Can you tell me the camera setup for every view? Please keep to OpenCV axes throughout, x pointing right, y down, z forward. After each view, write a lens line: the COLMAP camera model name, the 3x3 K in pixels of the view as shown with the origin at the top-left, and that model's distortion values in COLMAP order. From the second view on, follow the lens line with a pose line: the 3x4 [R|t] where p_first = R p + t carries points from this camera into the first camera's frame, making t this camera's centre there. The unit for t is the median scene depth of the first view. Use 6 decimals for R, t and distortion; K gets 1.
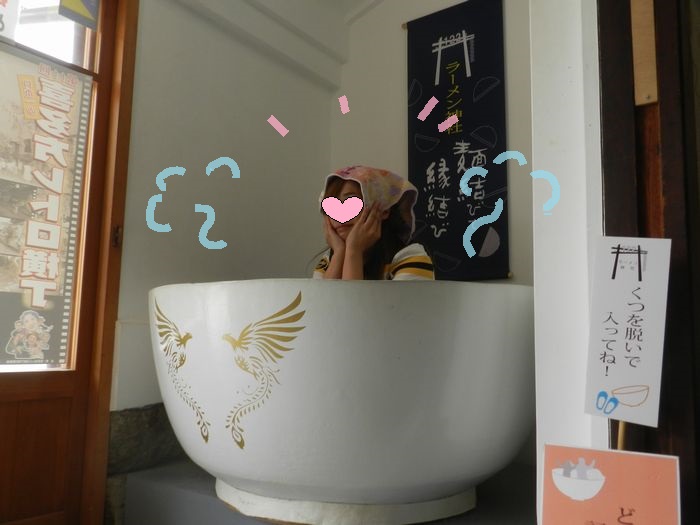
lens RADIAL K [[581.6, 0, 350.0], [0, 581.6, 262.5], [0, 0, 1]] dist [0.008785, -0.008892]
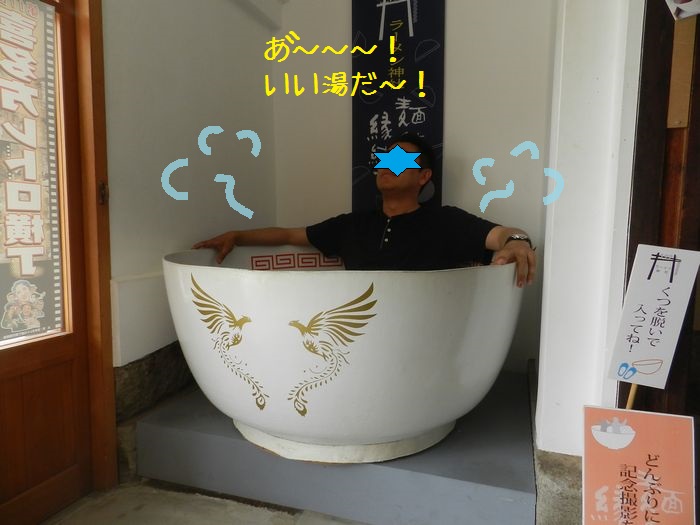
lens RADIAL K [[471.5, 0, 350.0], [0, 471.5, 262.5], [0, 0, 1]] dist [0.012285, -0.000690]
pose [[0.956359, -0.034146, 0.290192, -0.267712], [-0.028141, 0.977768, 0.207793, -0.118475], [-0.290836, -0.206891, 0.934136, 0.147522]]
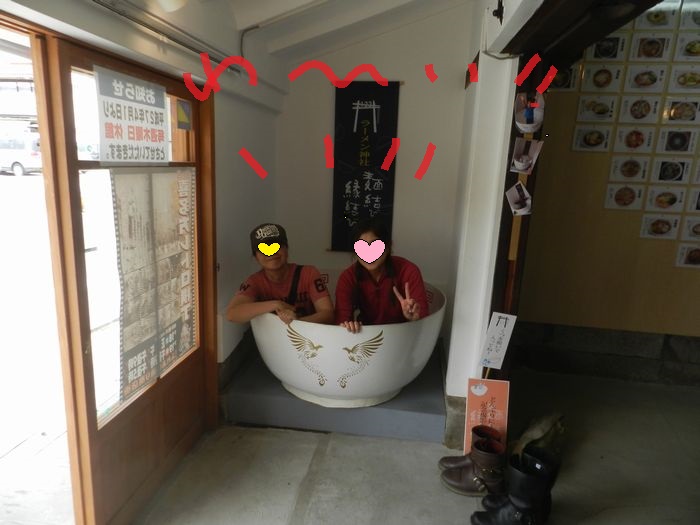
lens RADIAL K [[471.5, 0, 350.0], [0, 471.5, 262.5], [0, 0, 1]] dist [0.012285, -0.000690]
pose [[0.879594, -0.079353, 0.469061, -0.765361], [-0.088677, 0.941360, 0.325543, -0.583371], [-0.467388, -0.327940, 0.820977, -0.298153]]
